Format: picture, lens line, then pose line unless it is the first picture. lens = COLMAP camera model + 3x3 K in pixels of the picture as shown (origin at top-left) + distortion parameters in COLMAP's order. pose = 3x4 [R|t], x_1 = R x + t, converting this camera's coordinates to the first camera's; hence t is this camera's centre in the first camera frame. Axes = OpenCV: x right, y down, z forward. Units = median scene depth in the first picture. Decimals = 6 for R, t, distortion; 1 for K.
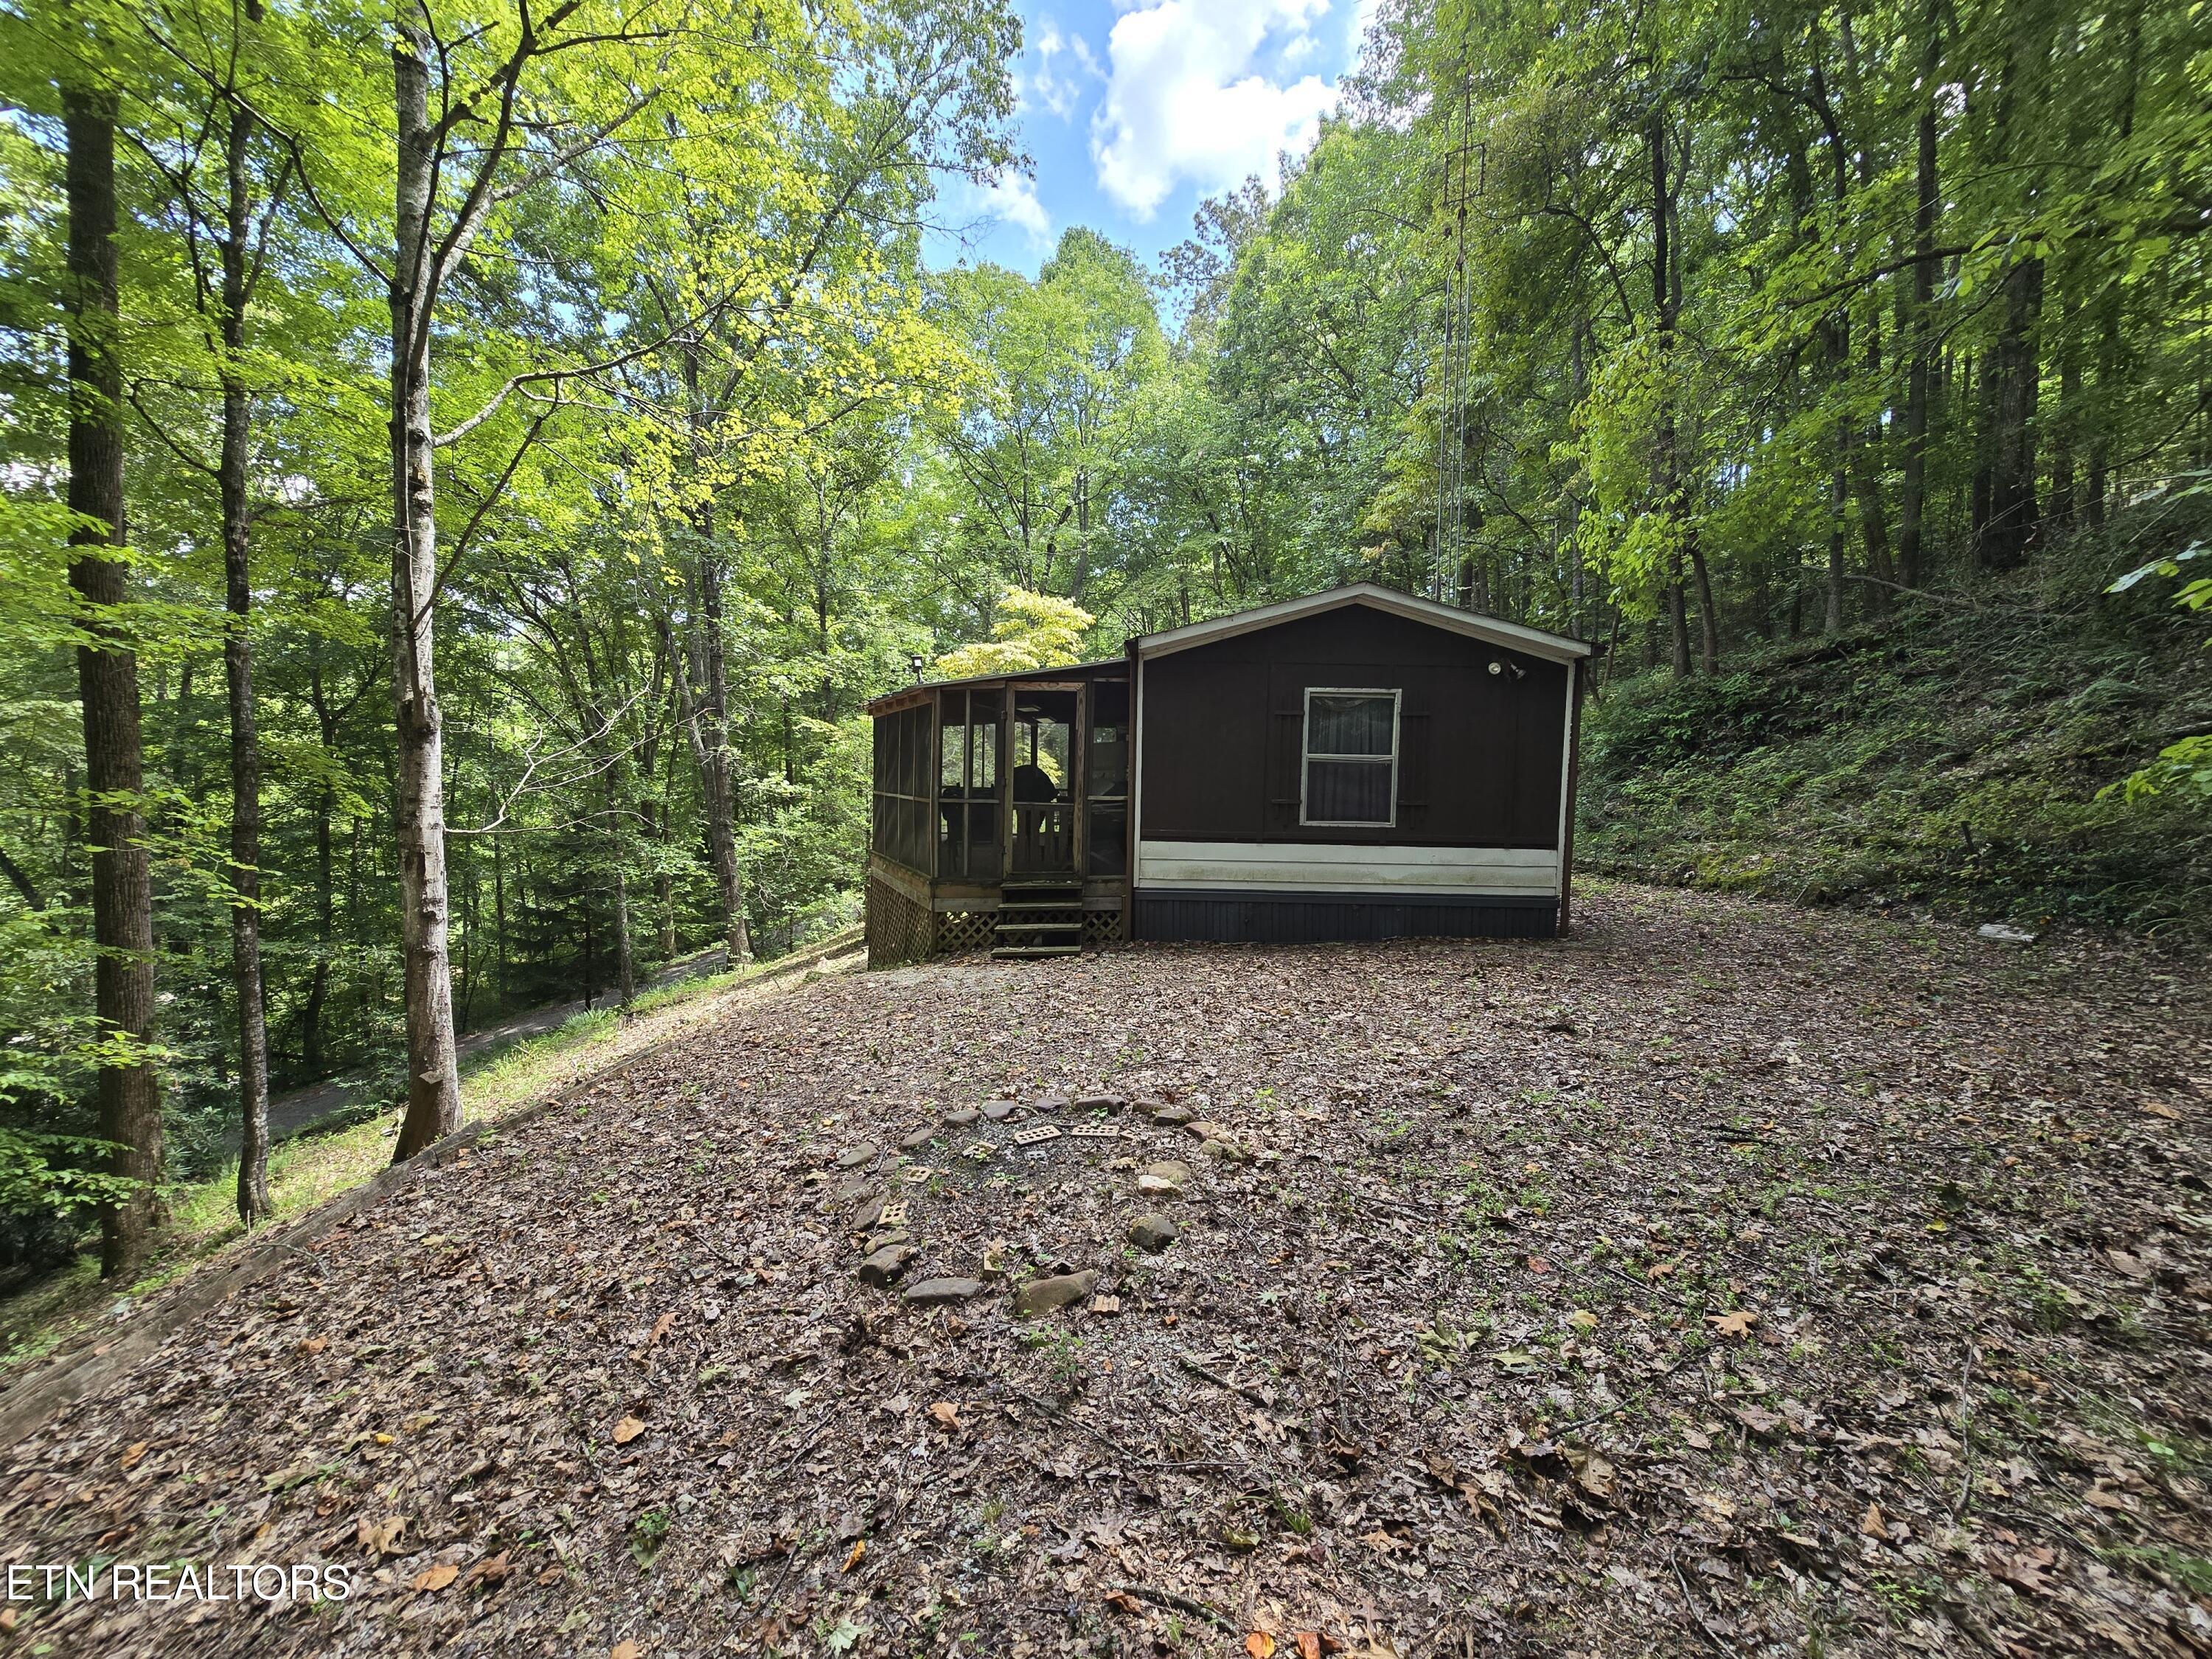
lens RADIAL K [[891.1, 0, 1108.6], [0, 891.1, 831.5], [0, 0, 1]] dist [-0.002363, 0.000995]
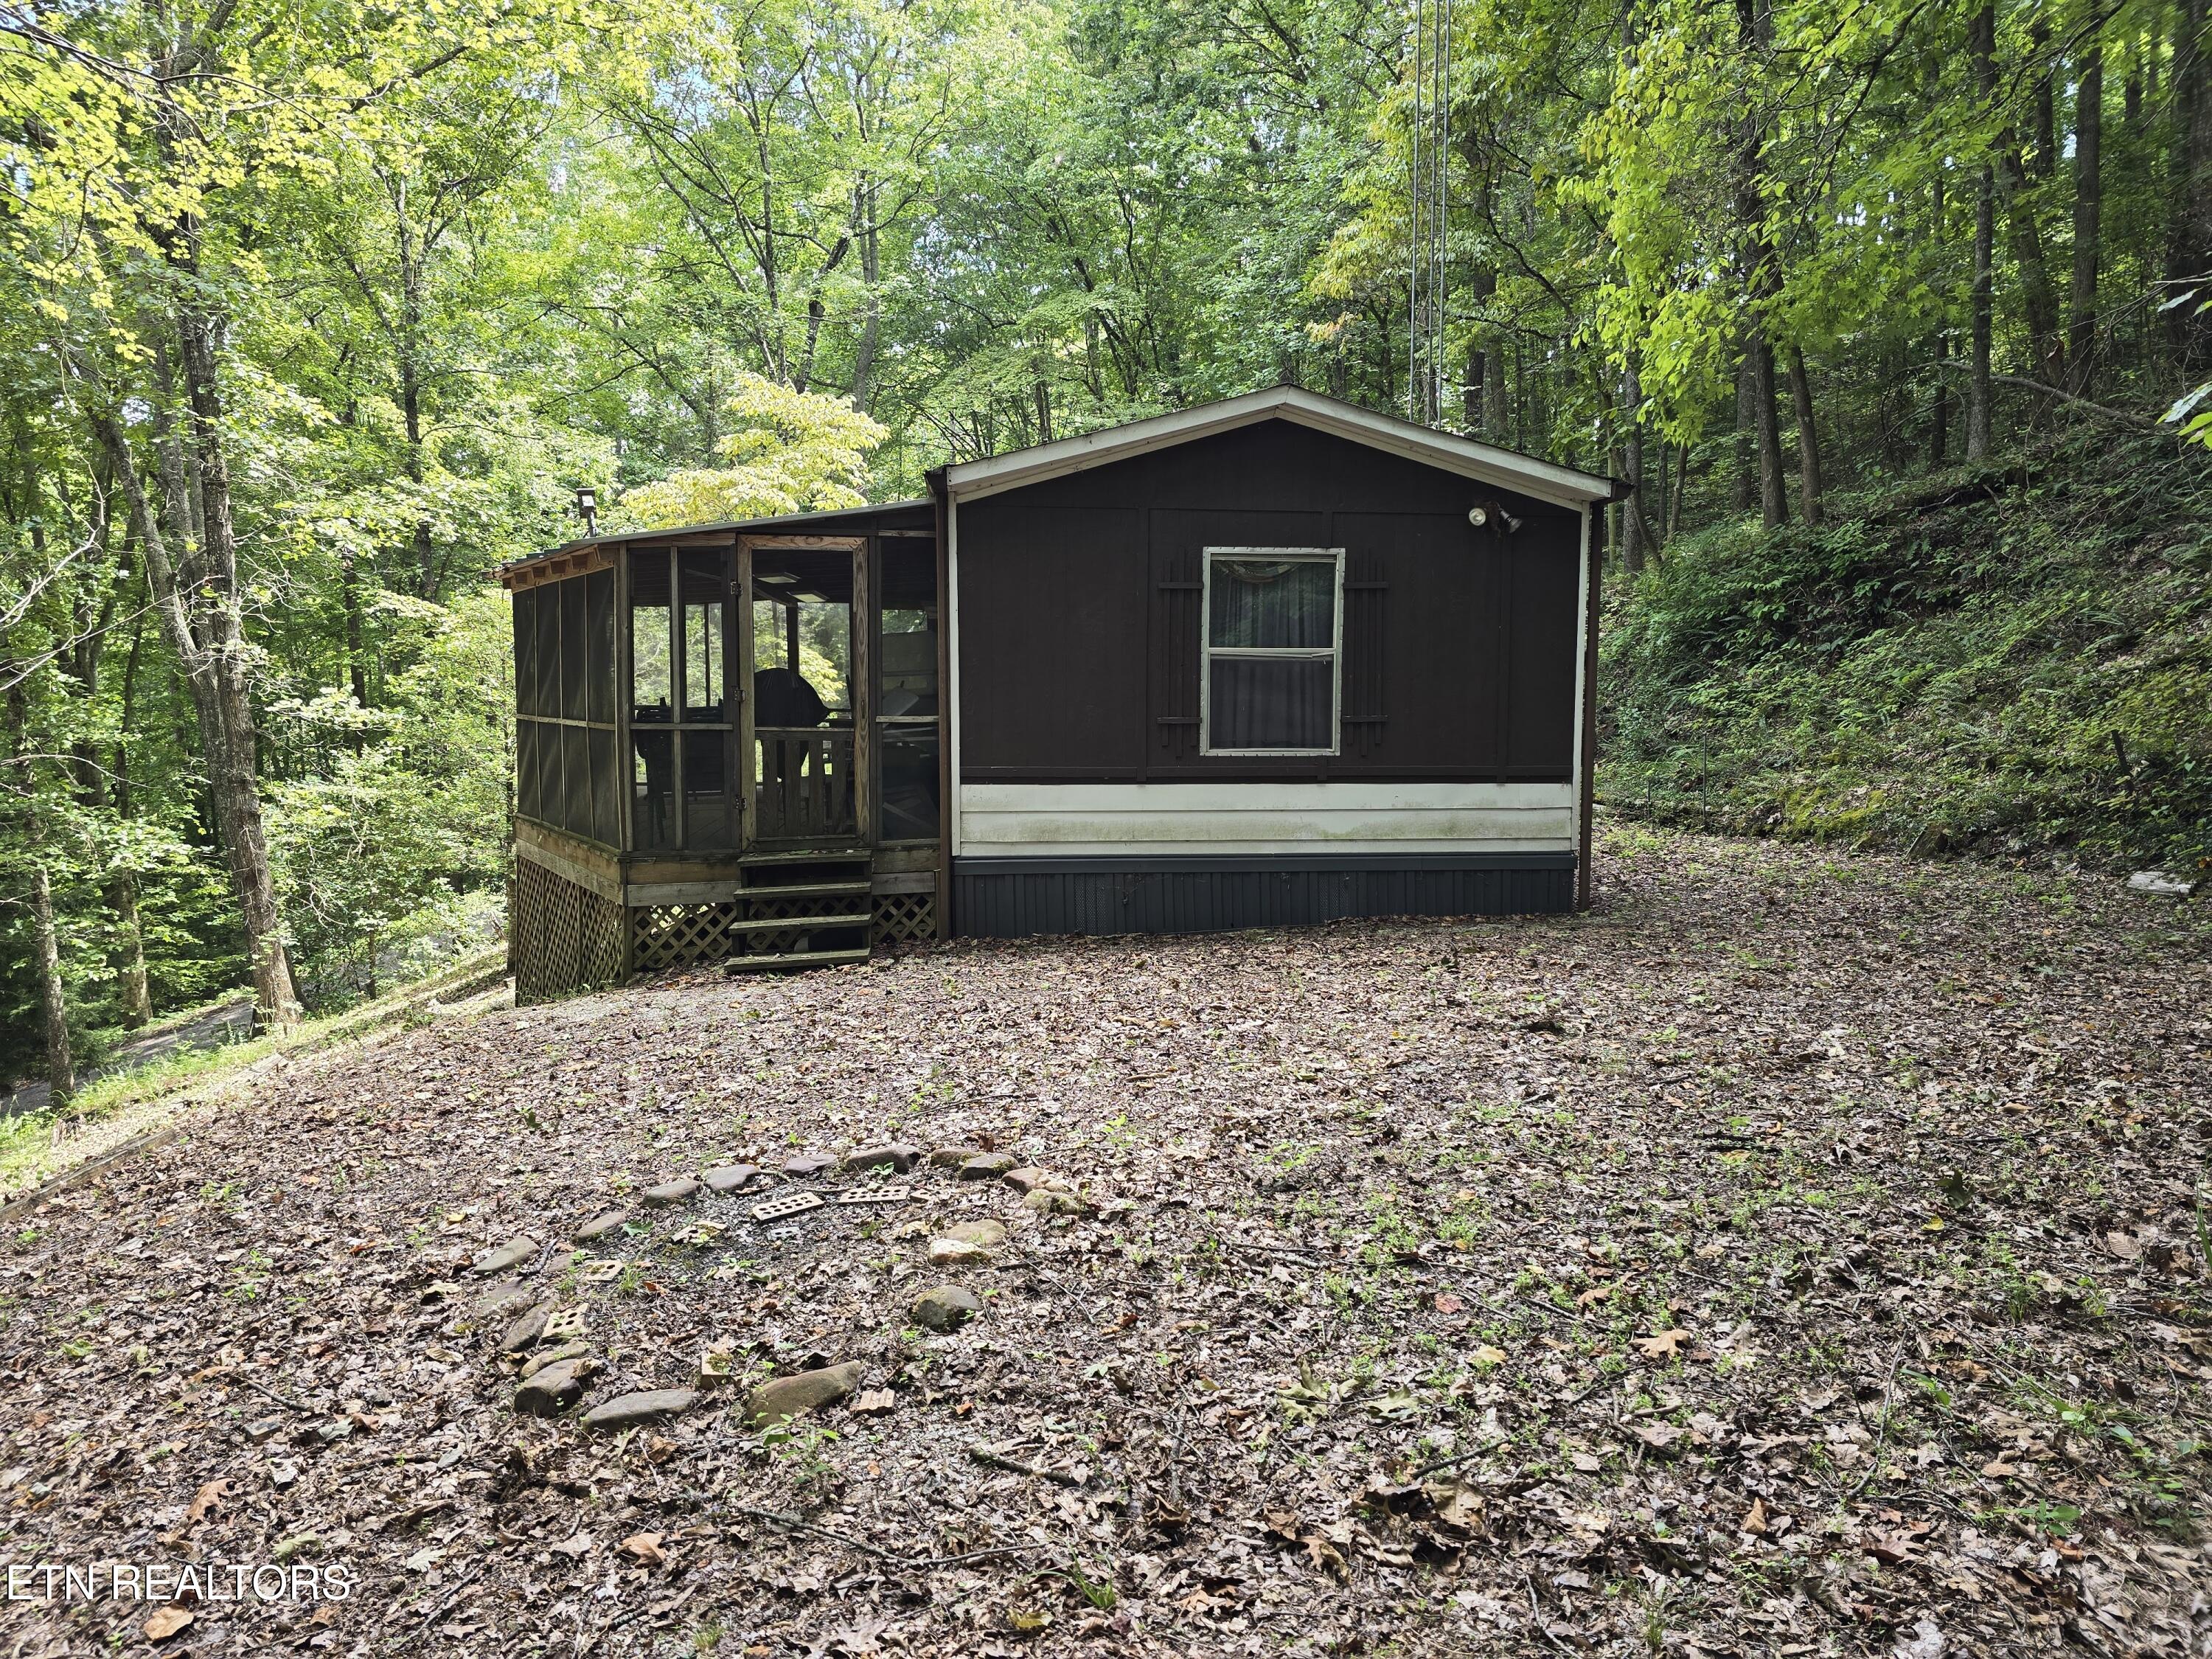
lens RADIAL K [[1490.4, 0, 1154.2], [0, 1490.4, 812.4], [0, 0, 1]] dist [0.062083, -0.051310]
pose [[0.989744, -0.024677, 0.140703, 0.027984], [0.022069, 0.999555, 0.020069, 0.014969], [-0.141136, -0.016758, 0.989848, -0.109151]]
